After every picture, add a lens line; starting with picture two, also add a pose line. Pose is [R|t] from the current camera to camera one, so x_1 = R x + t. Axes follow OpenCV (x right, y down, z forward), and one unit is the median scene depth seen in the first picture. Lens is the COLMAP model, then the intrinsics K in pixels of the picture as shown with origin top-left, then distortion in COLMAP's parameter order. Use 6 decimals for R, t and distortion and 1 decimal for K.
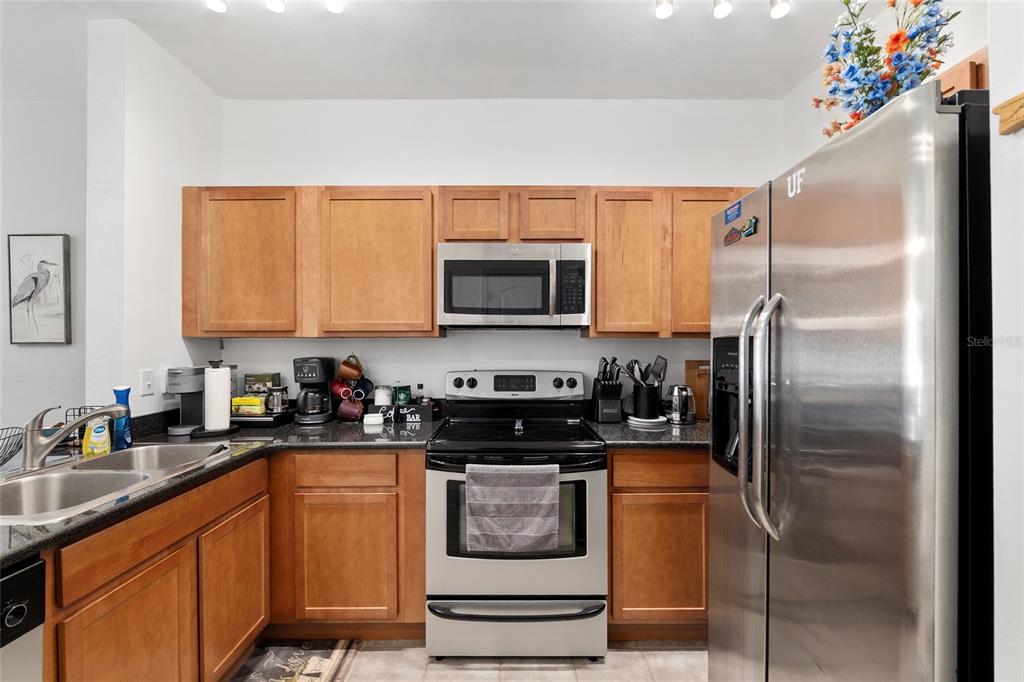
lens RADIAL K [[435.7, 0, 506.7], [0, 435.7, 343.6], [0, 0, 1]] dist [-0.009558, 0.000384]
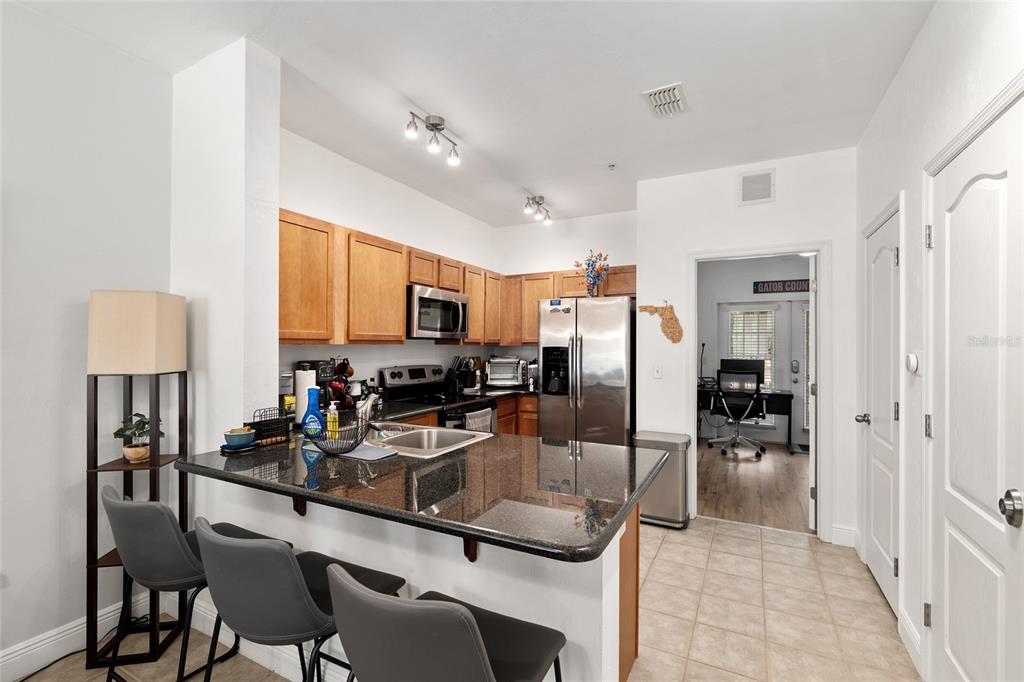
lens RADIAL K [[458.5, 0, 512.0], [0, 458.5, 341.0], [0, 0, 1]] dist [-0.001316, -0.000059]
pose [[0.455547, 0.010322, 0.890152, -1.427492], [-0.007558, 0.999942, -0.007727, -0.018238], [-0.890180, -0.003208, 0.455598, -0.062242]]
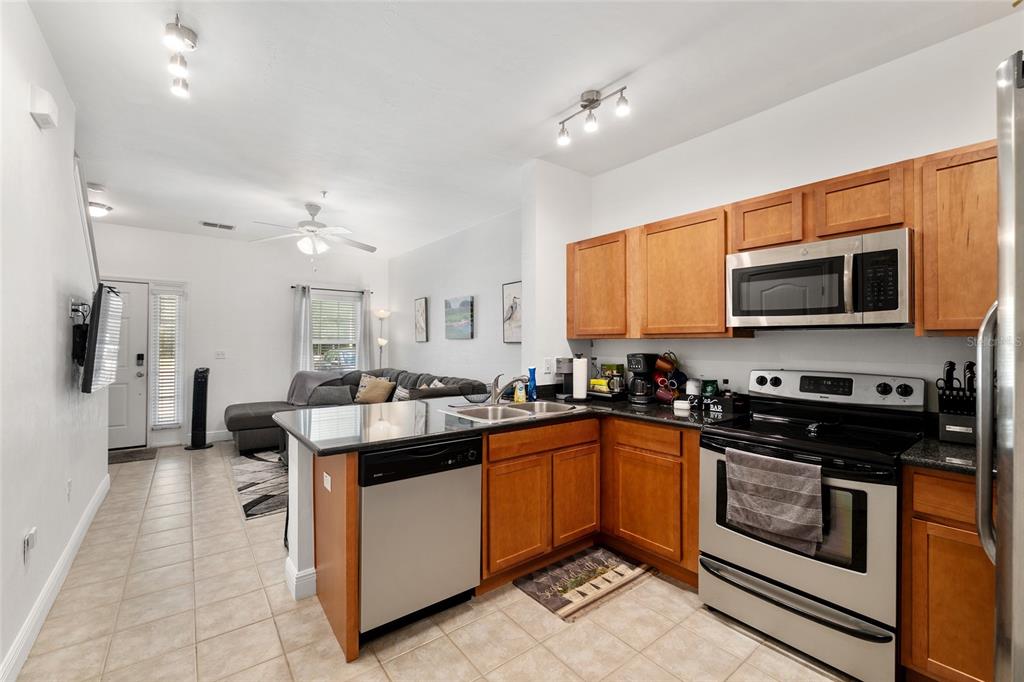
lens RADIAL K [[421.1, 0, 510.1], [0, 421.1, 339.6], [0, 0, 1]] dist [-0.008608, 0.000028]
pose [[0.617400, -0.003566, -0.786641, 0.344986], [-0.001755, 0.999981, -0.005911, -0.002426], [0.786647, 0.005030, 0.617382, -0.120936]]
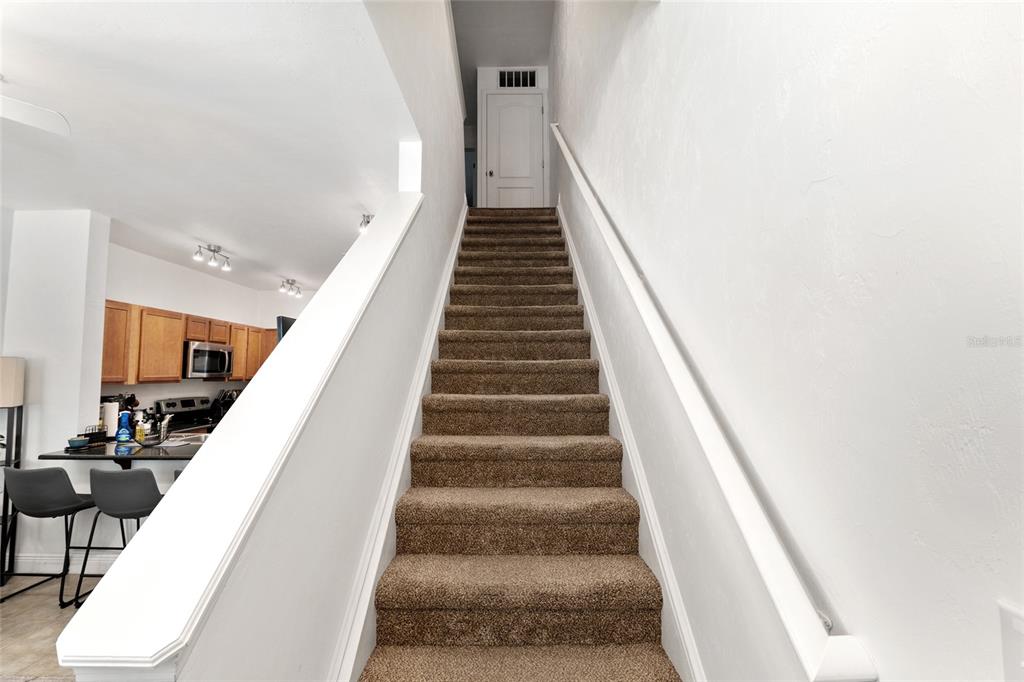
lens RADIAL K [[443.0, 0, 509.0], [0, 443.0, 343.6], [0, 0, 1]] dist [-0.002166, -0.000470]
pose [[0.001209, 0.065464, 0.997854, -2.387531], [0.000046, 0.997855, -0.065465, -0.066667], [-0.999999, 0.000126, 0.001204, -0.640252]]
